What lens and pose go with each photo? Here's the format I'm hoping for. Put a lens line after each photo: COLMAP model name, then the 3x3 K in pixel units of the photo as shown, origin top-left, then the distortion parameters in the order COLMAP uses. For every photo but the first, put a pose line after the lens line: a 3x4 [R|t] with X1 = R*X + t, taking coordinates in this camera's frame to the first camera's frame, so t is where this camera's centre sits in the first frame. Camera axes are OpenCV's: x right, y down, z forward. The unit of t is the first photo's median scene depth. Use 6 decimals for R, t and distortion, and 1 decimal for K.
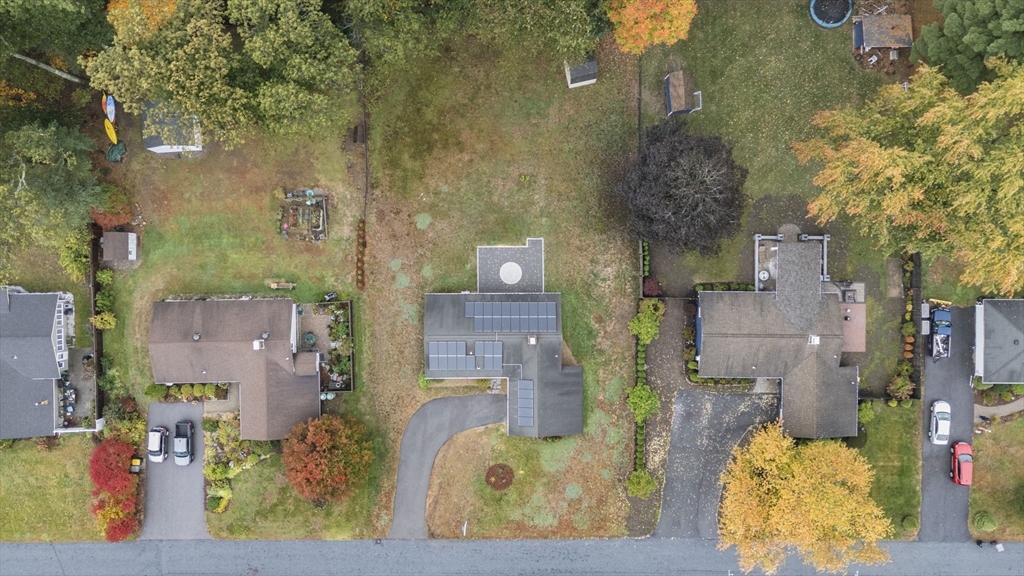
lens RADIAL K [[746.9, 0, 510.0], [0, 746.9, 291.5], [0, 0, 1]] dist [0.093690, -0.095020]
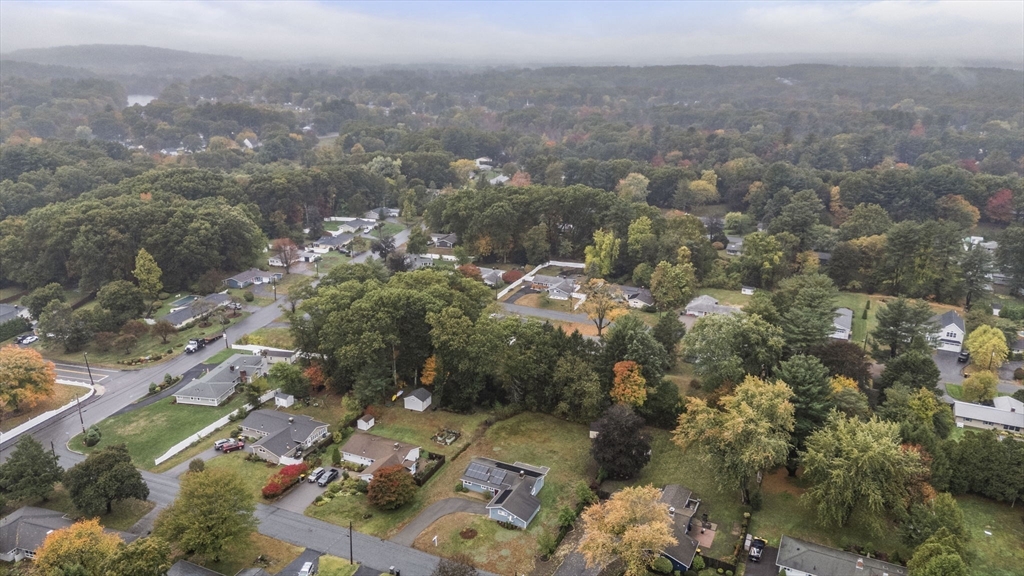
lens RADIAL K [[746.9, 0, 510.0], [0, 746.9, 291.5], [0, 0, 1]] dist [0.093690, -0.095020]
pose [[0.901436, 0.130911, -0.412644, 0.667509], [-0.432908, 0.276541, -0.857972, 1.453469], [0.001795, 0.952044, 0.305957, 0.004159]]
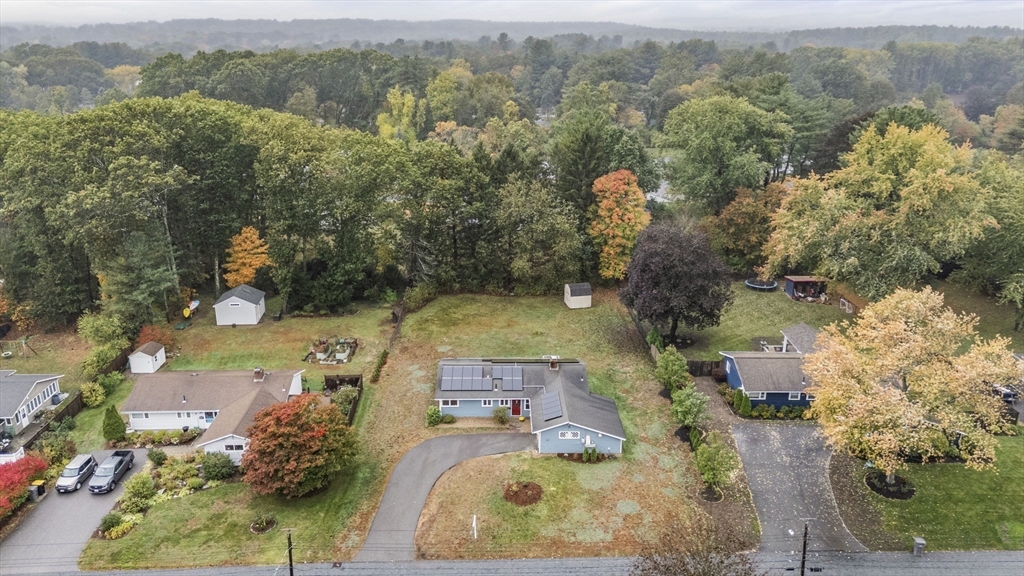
lens RADIAL K [[746.9, 0, 510.0], [0, 746.9, 291.5], [0, 0, 1]] dist [0.093690, -0.095020]
pose [[0.999919, -0.009543, 0.008467, -0.030912], [0.011151, 0.331392, -0.943427, 0.866037], [0.006198, 0.943445, 0.331471, 0.570846]]
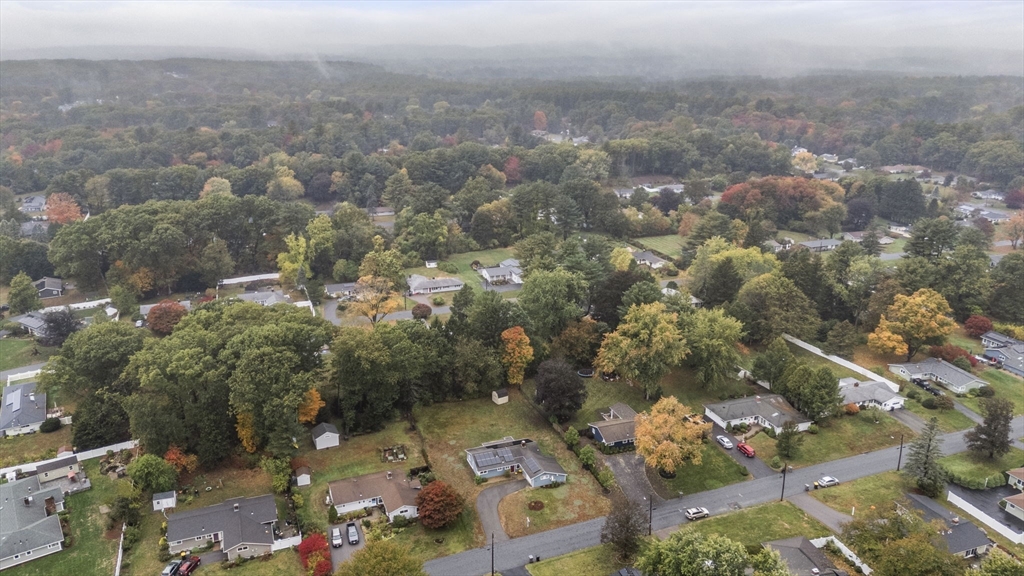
lens RADIAL K [[746.9, 0, 510.0], [0, 746.9, 291.5], [0, 0, 1]] dist [0.093690, -0.095020]
pose [[0.936221, -0.114415, 0.332264, -0.590734], [0.351387, 0.293741, -0.888956, 1.623749], [0.004110, 0.949013, 0.315210, -0.021959]]
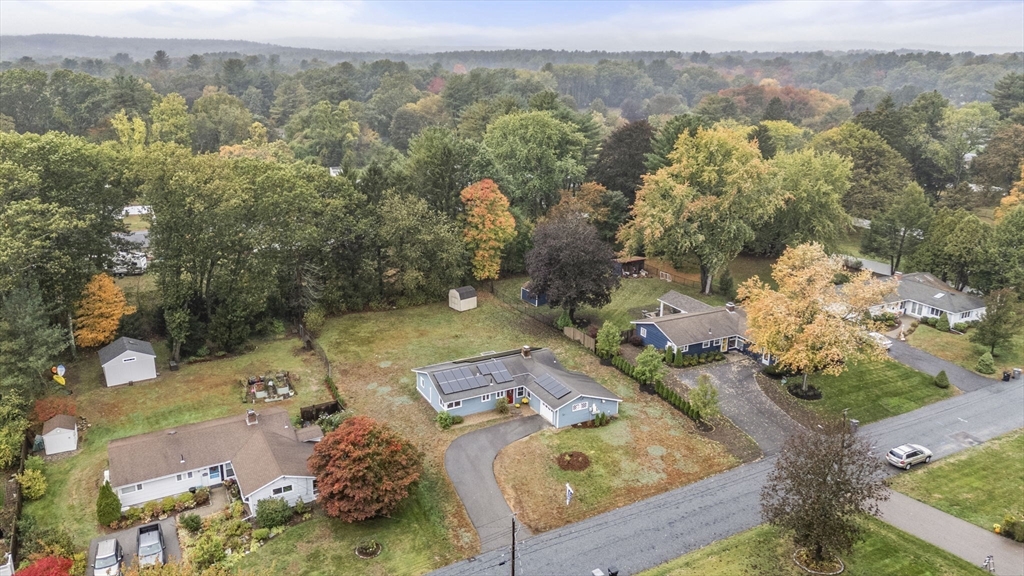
lens RADIAL K [[746.9, 0, 510.0], [0, 746.9, 291.5], [0, 0, 1]] dist [0.093690, -0.095020]
pose [[0.888125, -0.143462, 0.436637, -0.405636], [0.459601, 0.275426, -0.844339, 0.853405], [0.000869, 0.950557, 0.310548, 0.565650]]
